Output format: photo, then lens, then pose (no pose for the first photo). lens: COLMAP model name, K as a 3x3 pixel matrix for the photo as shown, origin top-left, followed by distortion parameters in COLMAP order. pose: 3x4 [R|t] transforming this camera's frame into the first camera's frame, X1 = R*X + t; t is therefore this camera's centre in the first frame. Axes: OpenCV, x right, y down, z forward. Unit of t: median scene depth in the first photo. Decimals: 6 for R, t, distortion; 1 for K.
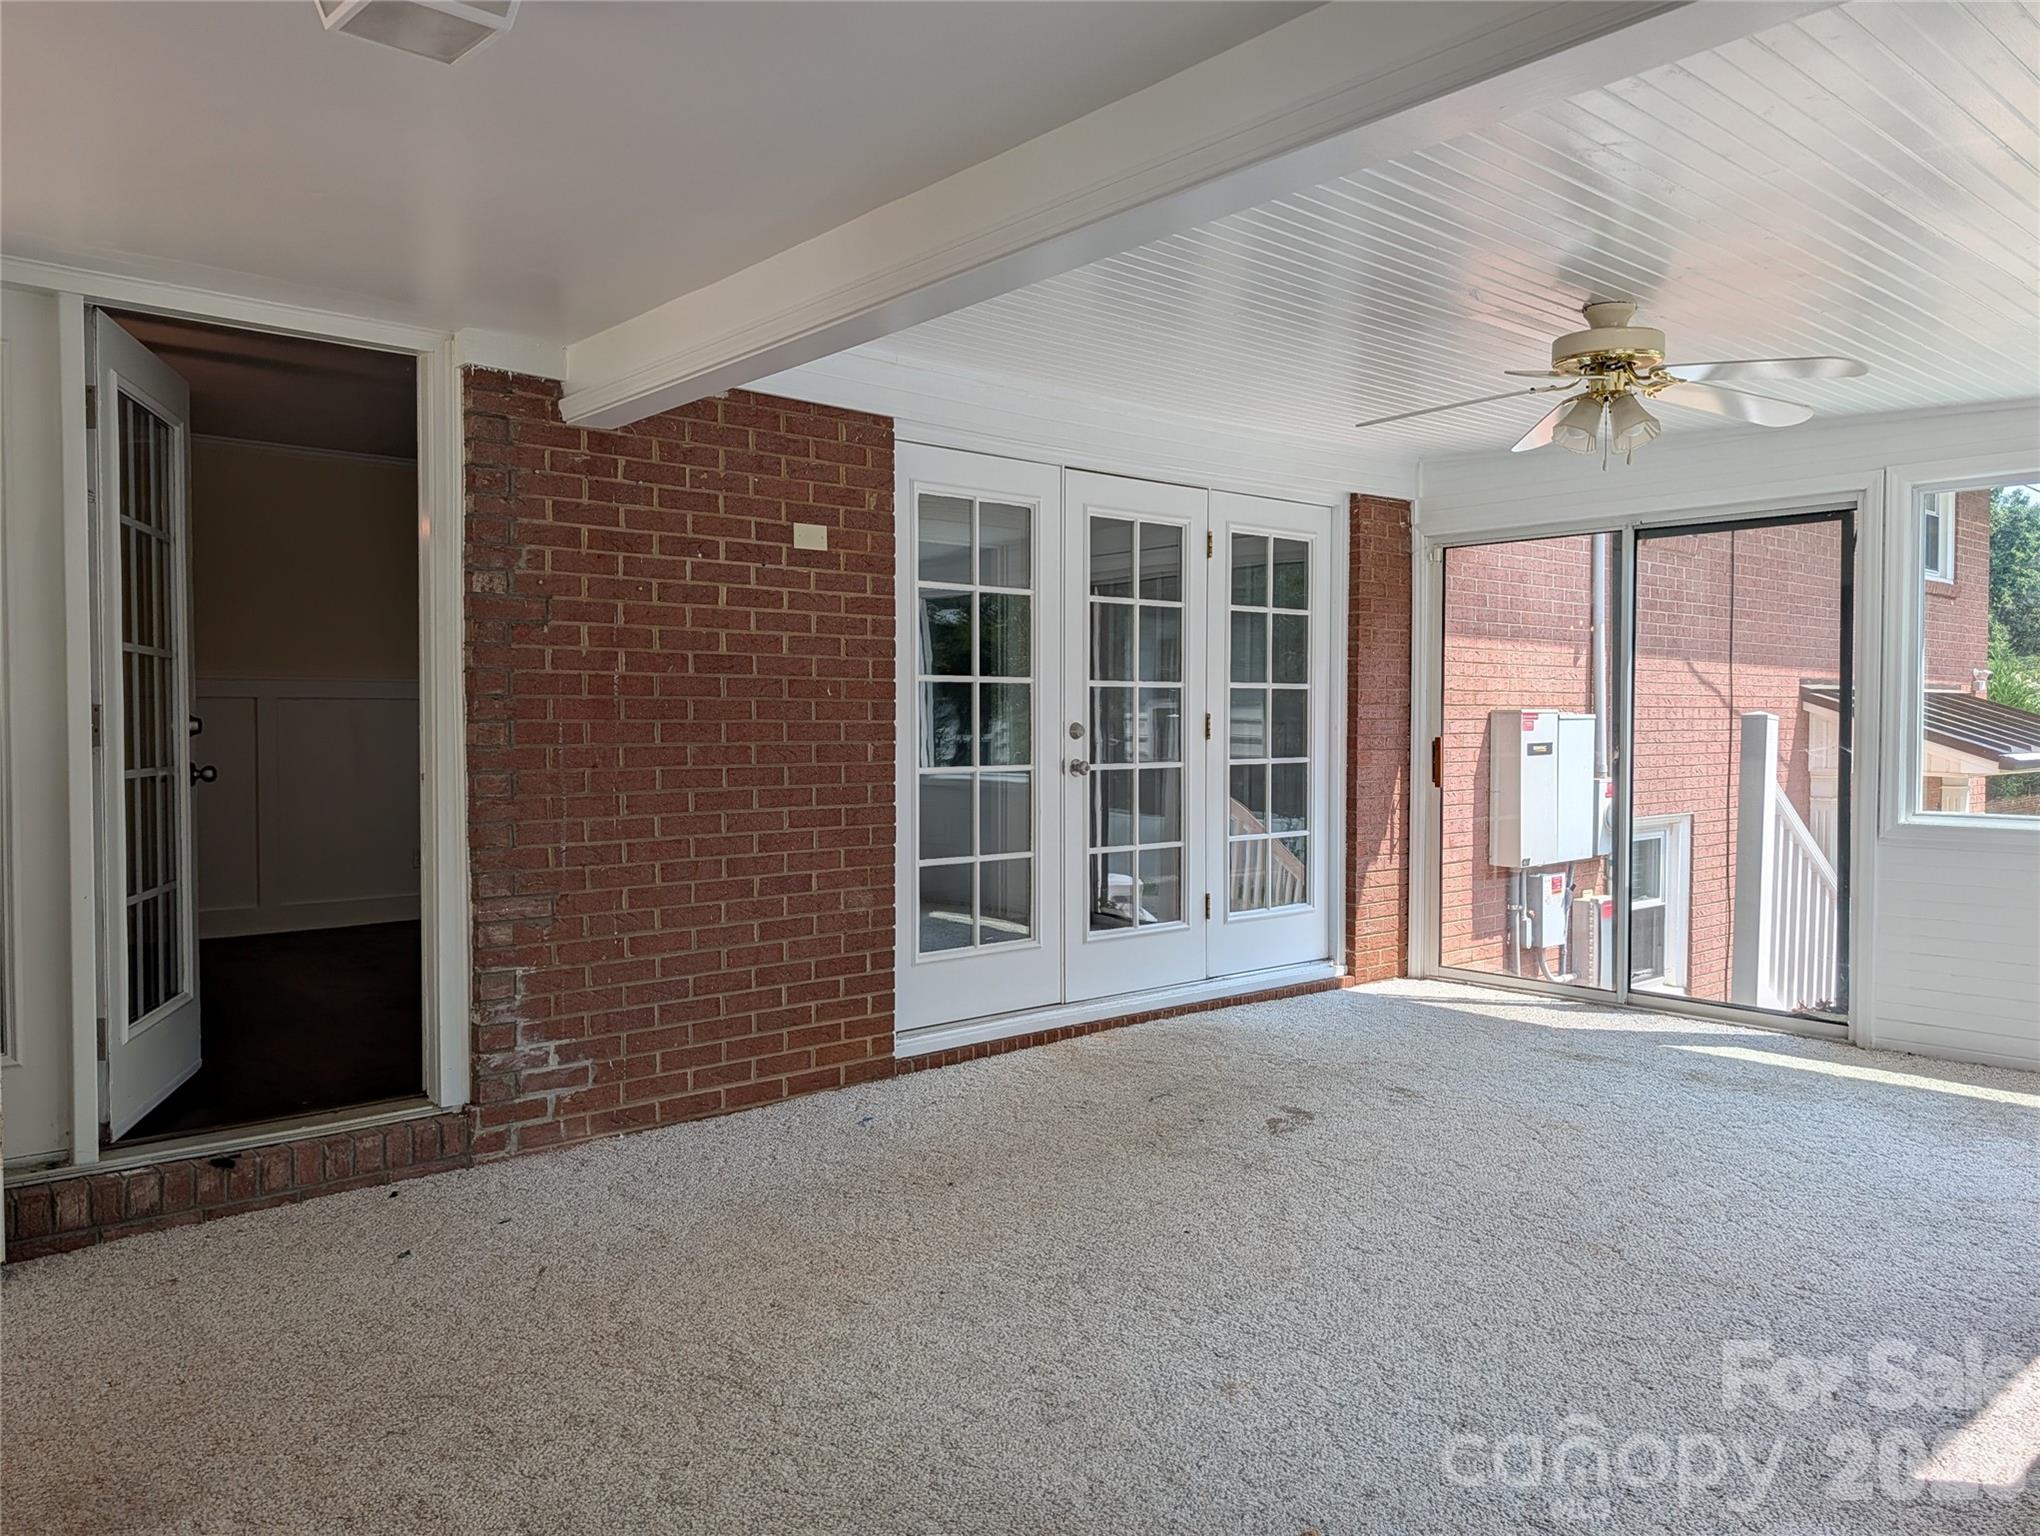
lens RADIAL K [[1474.6, 0, 1012.2], [0, 1474.6, 765.2], [0, 0, 1]] dist [0.011494, -0.006488]
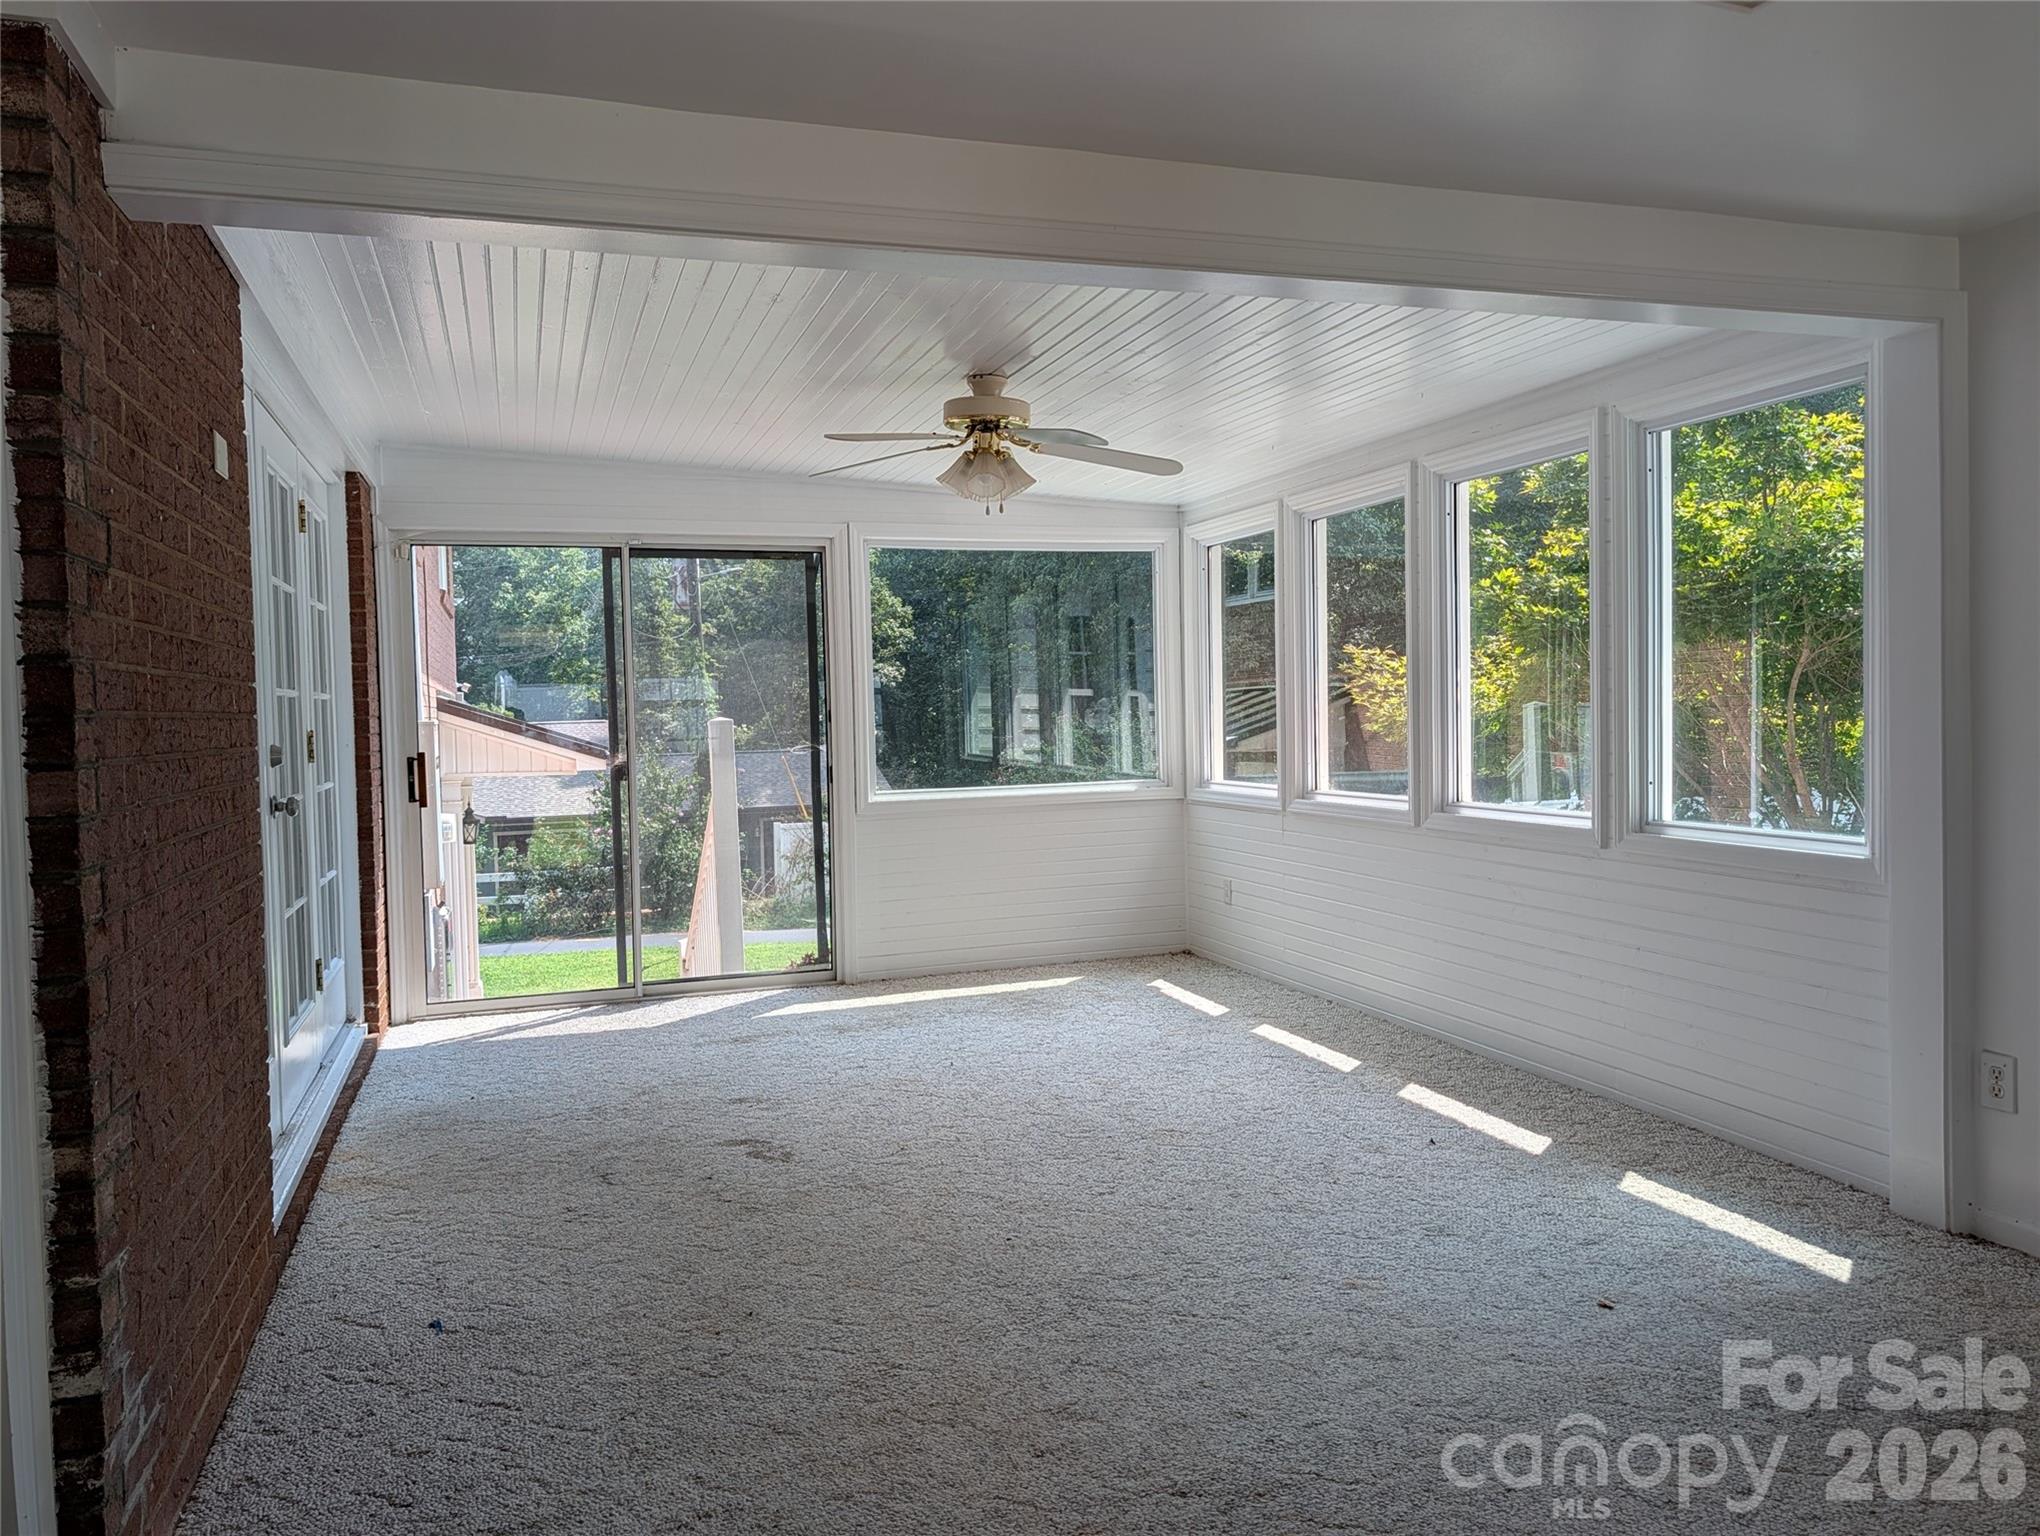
lens RADIAL K [[1474.6, 0, 1012.2], [0, 1474.6, 765.2], [0, 0, 1]] dist [0.011494, -0.006488]
pose [[0.371040, -0.046577, 0.927448, -0.633849], [0.053428, 0.998158, 0.028753, -0.027337], [-0.927078, 0.038883, 0.372845, 0.486209]]
